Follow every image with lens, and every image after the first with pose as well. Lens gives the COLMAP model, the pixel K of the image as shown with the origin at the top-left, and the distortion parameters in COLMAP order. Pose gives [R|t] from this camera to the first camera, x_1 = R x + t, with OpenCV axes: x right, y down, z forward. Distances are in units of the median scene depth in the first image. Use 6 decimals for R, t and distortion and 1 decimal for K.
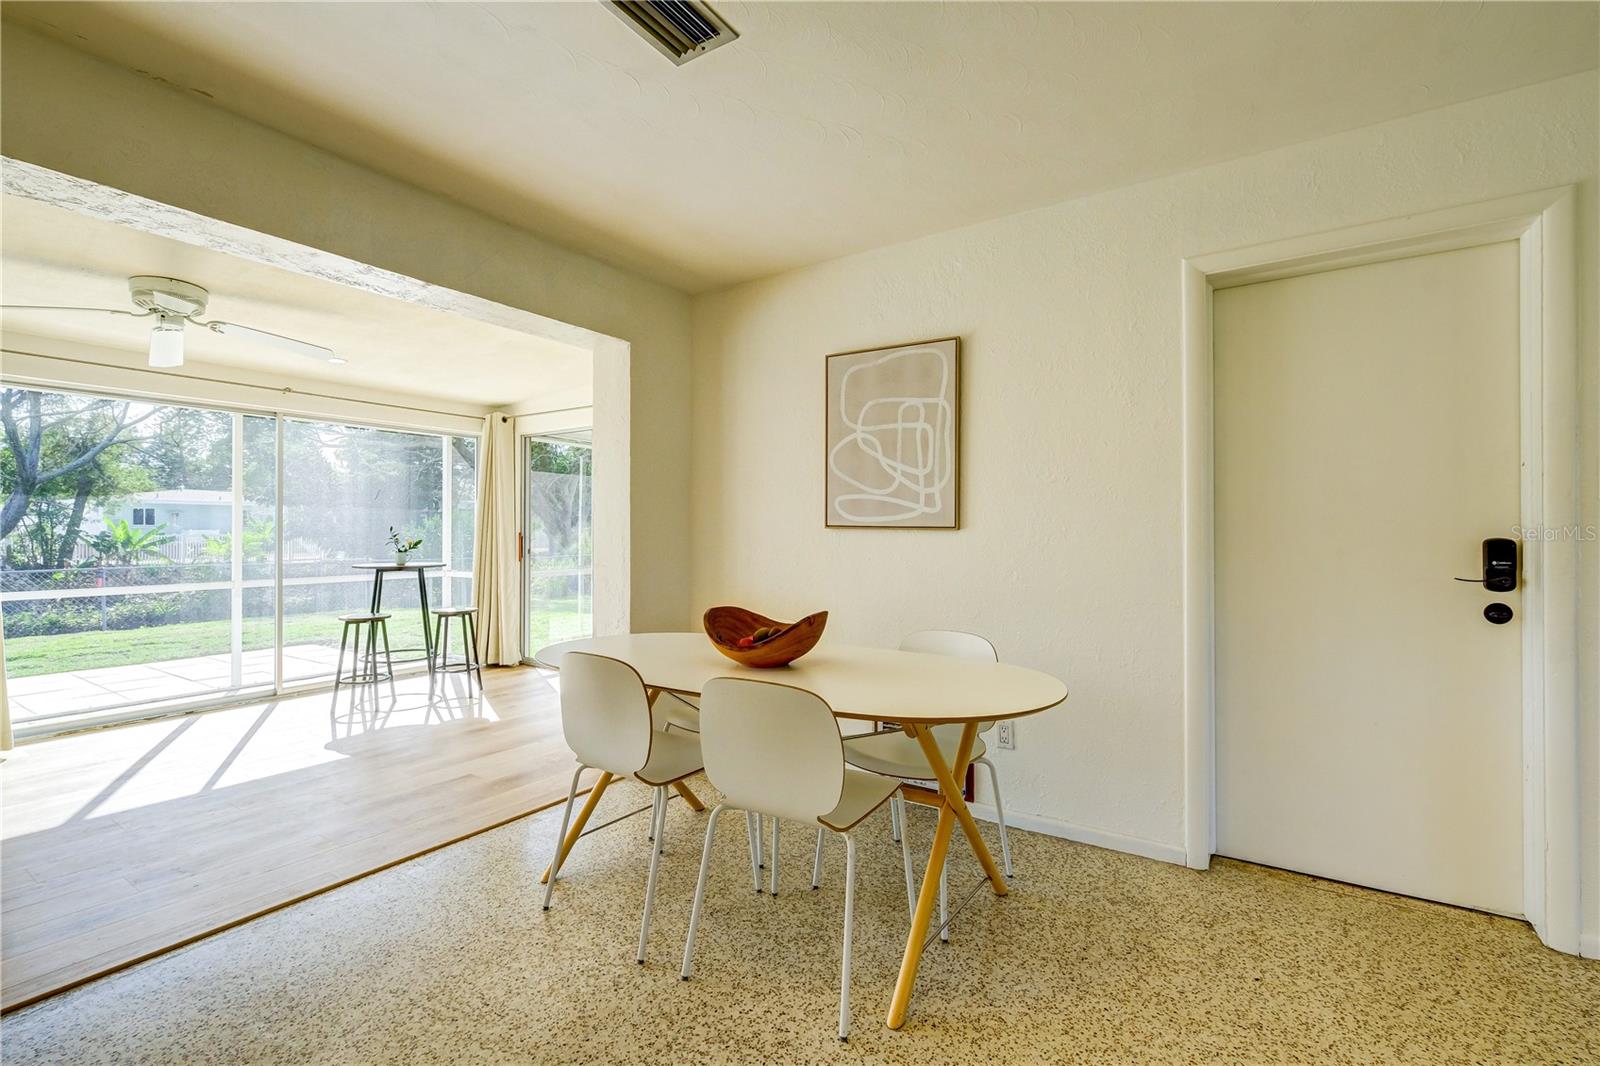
lens RADIAL K [[705.2, 0, 817.4], [0, 705.2, 527.8], [0, 0, 1]] dist [0.000789, 0.000695]
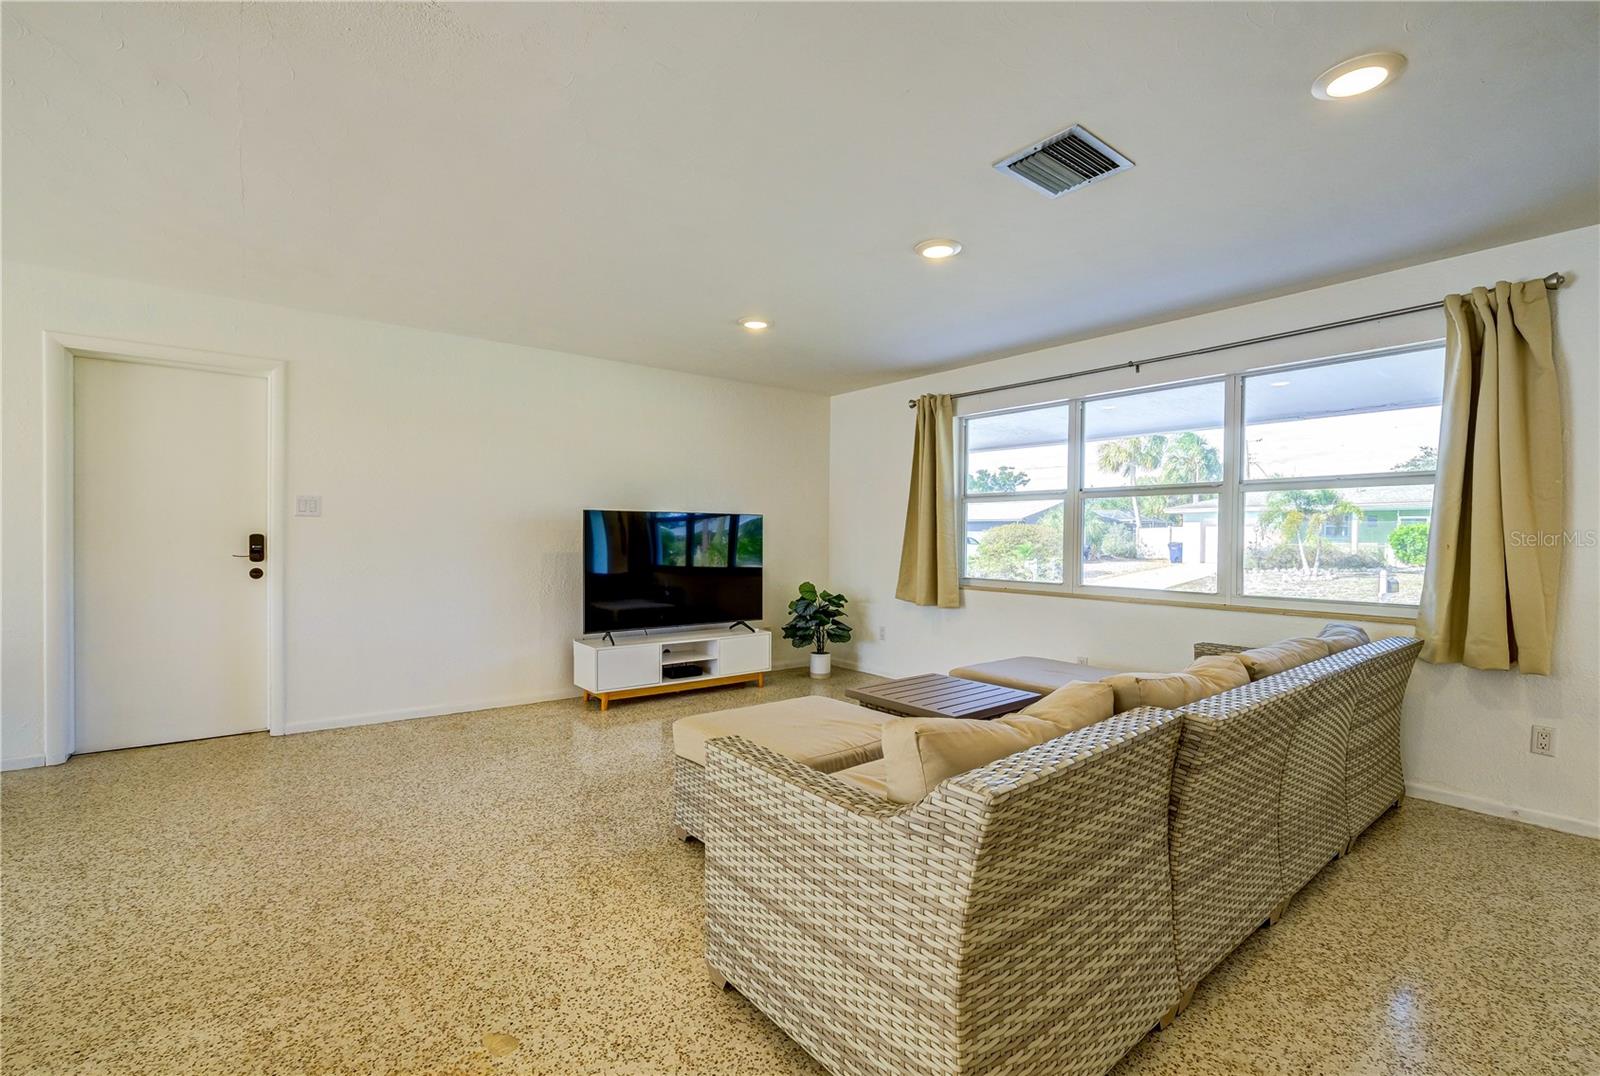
lens RADIAL K [[711.1, 0, 788.6], [0, 711.1, 547.4], [0, 0, 1]] dist [-0.003118, 0.000386]
pose [[0.341240, -0.009843, 0.939925, -0.243013], [-0.016367, 0.999731, 0.016412, -0.002156], [-0.939834, -0.020984, 0.340987, -0.712501]]
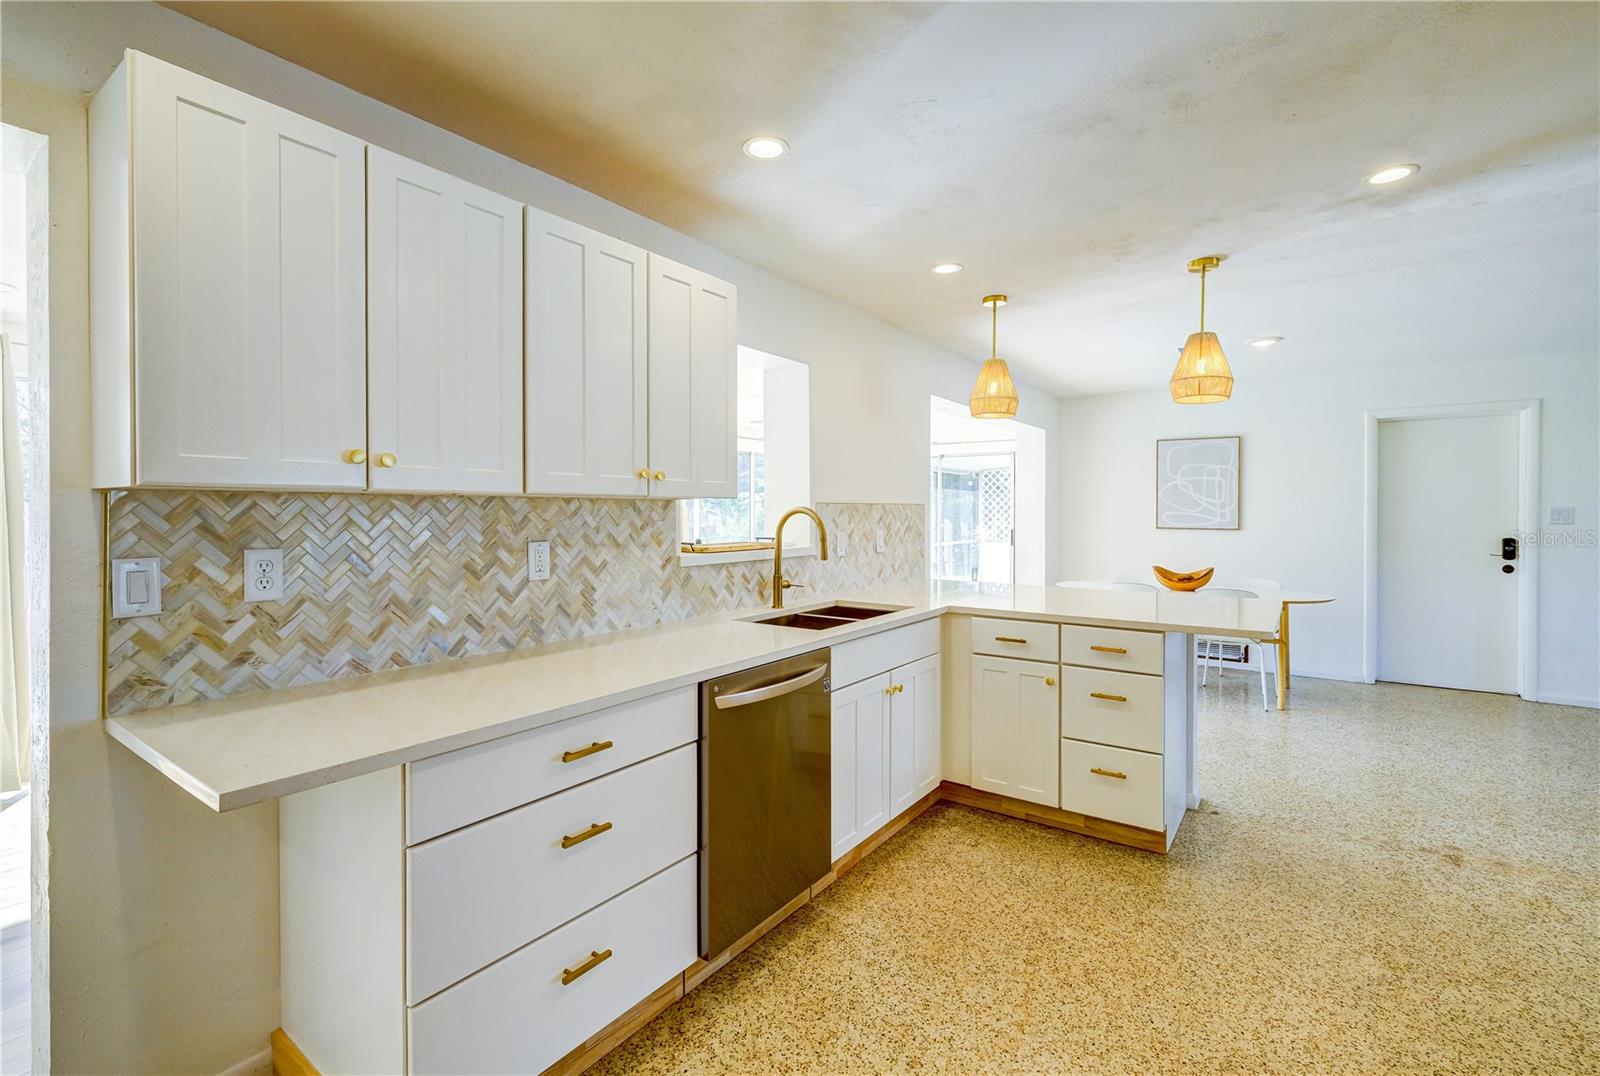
lens RADIAL K [[711.1, 0, 805.1], [0, 711.1, 517.8], [0, 0, 1]] dist [-0.003118, 0.000386]
pose [[0.998733, 0.000059, -0.050313, -0.937503], [0.000647, 0.999902, 0.014017, -0.063345], [0.050309, -0.014032, 0.998635, -1.099451]]
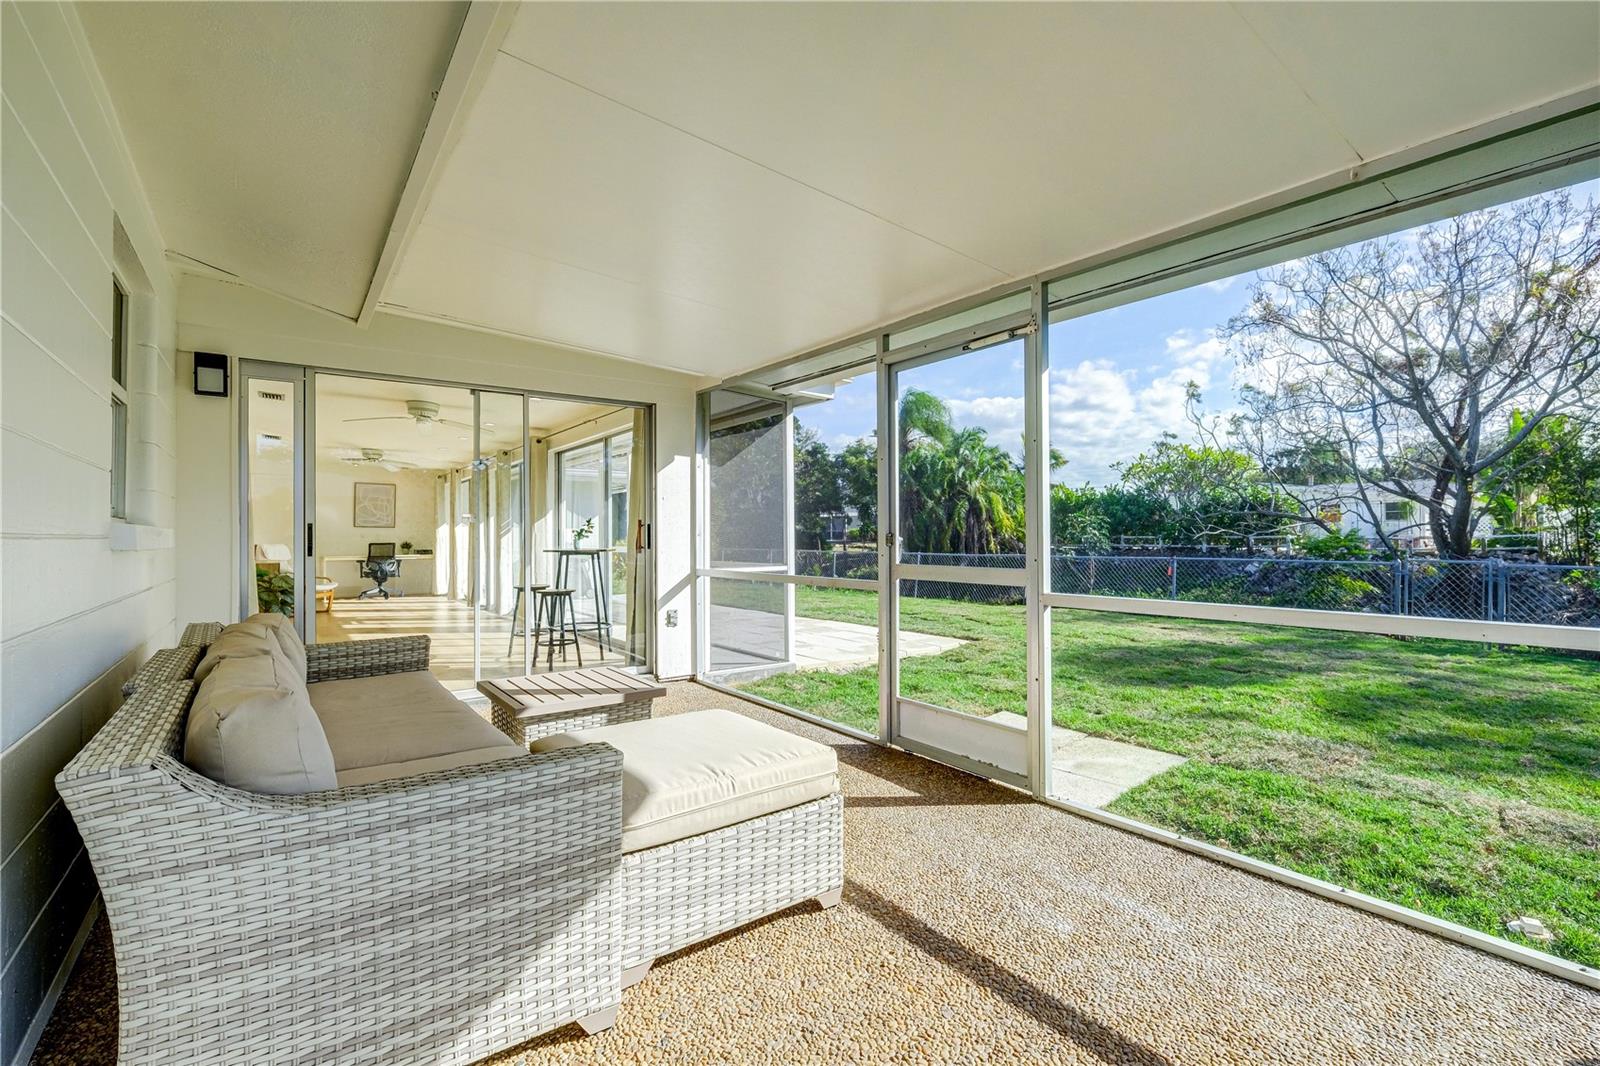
lens RADIAL K [[705.2, 0, 802.1], [0, 705.2, 531.4], [0, 0, 1]] dist [0.000789, 0.000695]
pose [[0.346262, 0.007636, 0.938107, -3.064600], [-0.004251, 0.999969, -0.006571, 0.044496], [-0.938128, -0.001712, 0.346283, -2.938168]]
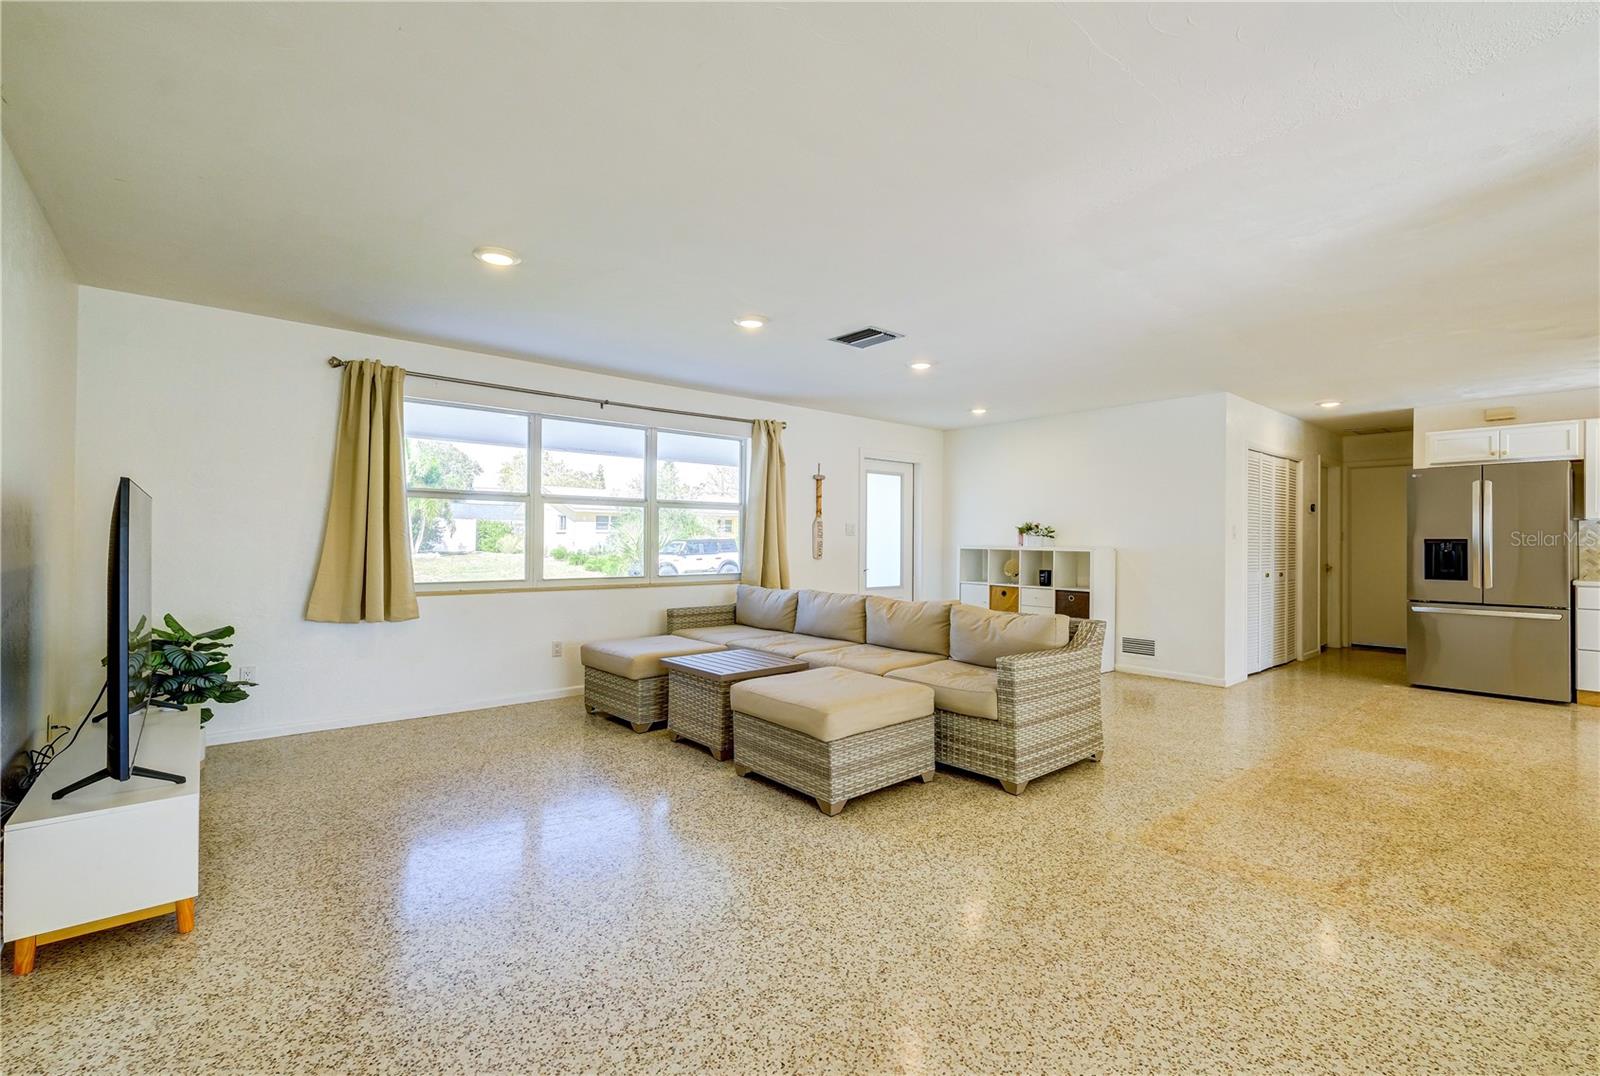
lens RADIAL K [[711.1, 0, 801.6], [0, 711.1, 535.7], [0, 0, 1]] dist [-0.003118, 0.000386]
pose [[-0.956268, -0.005001, 0.292450, 0.313412], [-0.009265, 0.999870, -0.013198, 0.004304], [-0.292346, -0.015330, -0.956190, 0.711540]]
